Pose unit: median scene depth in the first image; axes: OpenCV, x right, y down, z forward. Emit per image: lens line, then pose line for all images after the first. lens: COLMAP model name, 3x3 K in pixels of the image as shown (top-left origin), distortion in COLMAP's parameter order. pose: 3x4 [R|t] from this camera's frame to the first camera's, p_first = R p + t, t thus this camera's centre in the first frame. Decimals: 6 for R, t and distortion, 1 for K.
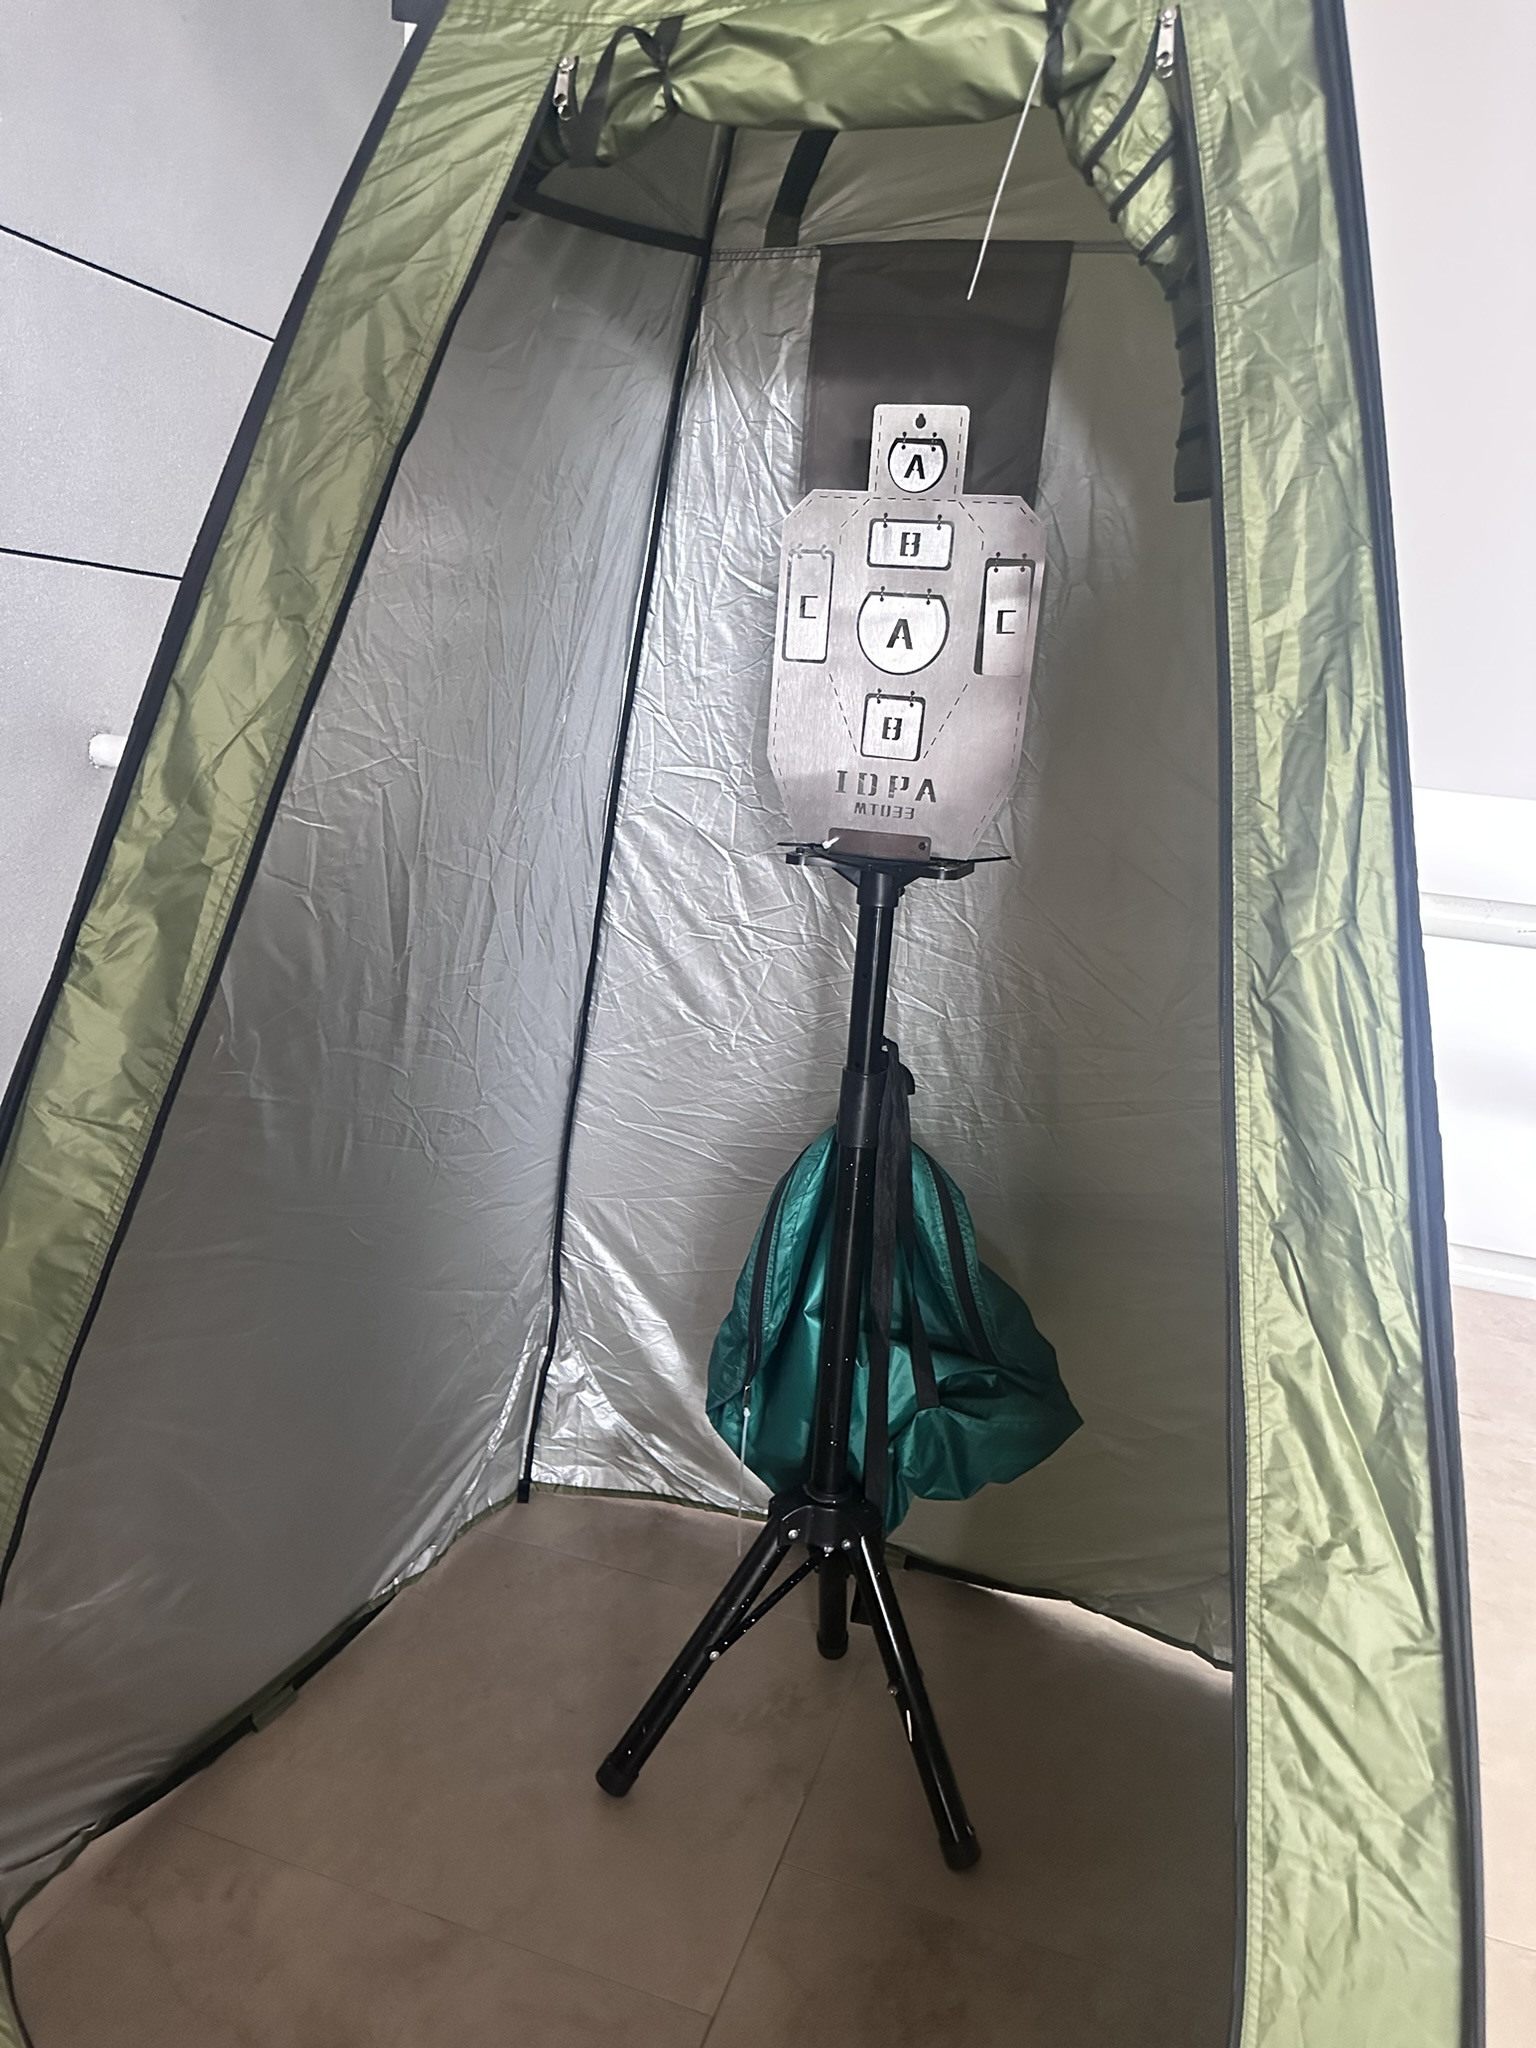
lens RADIAL K [[1447.3, 0, 764.3], [0, 1447.3, 1019.0], [0, 0, 1]] dist [0.004922, -0.013328]
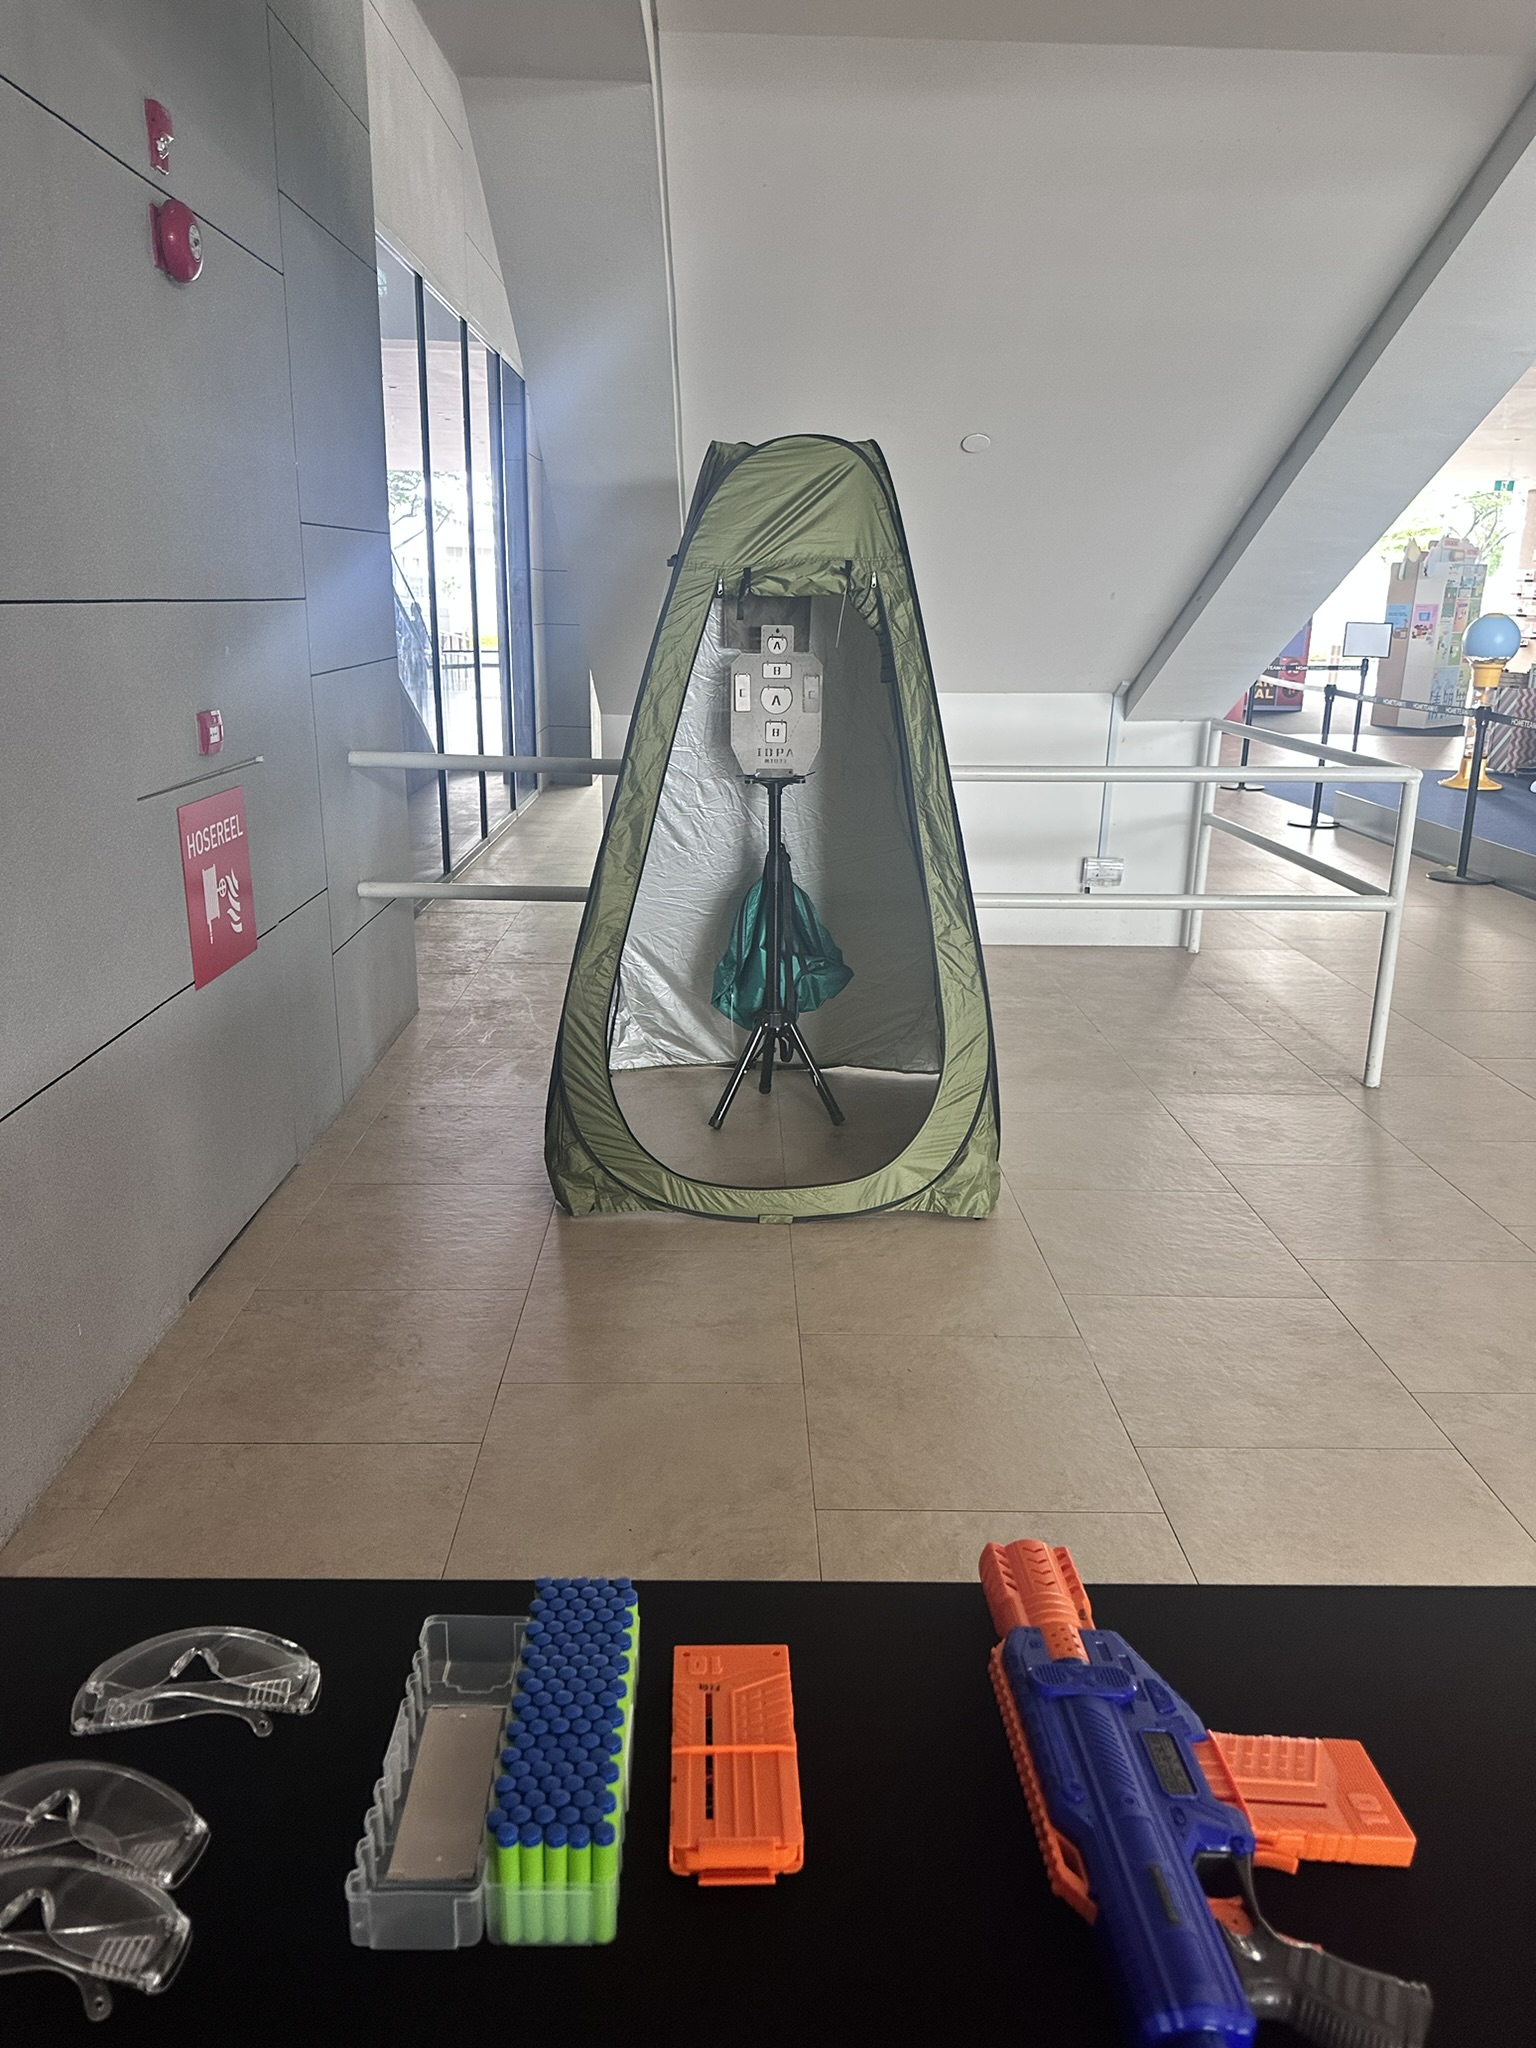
lens RADIAL K [[1447.3, 0, 763.8], [0, 1447.3, 1026.6], [0, 0, 1]] dist [0.004922, -0.013328]
pose [[0.947052, -0.153308, 0.282116, -0.890980], [0.125505, 0.985495, 0.114227, 0.046845], [-0.295536, -0.072772, 0.952556, -1.898316]]
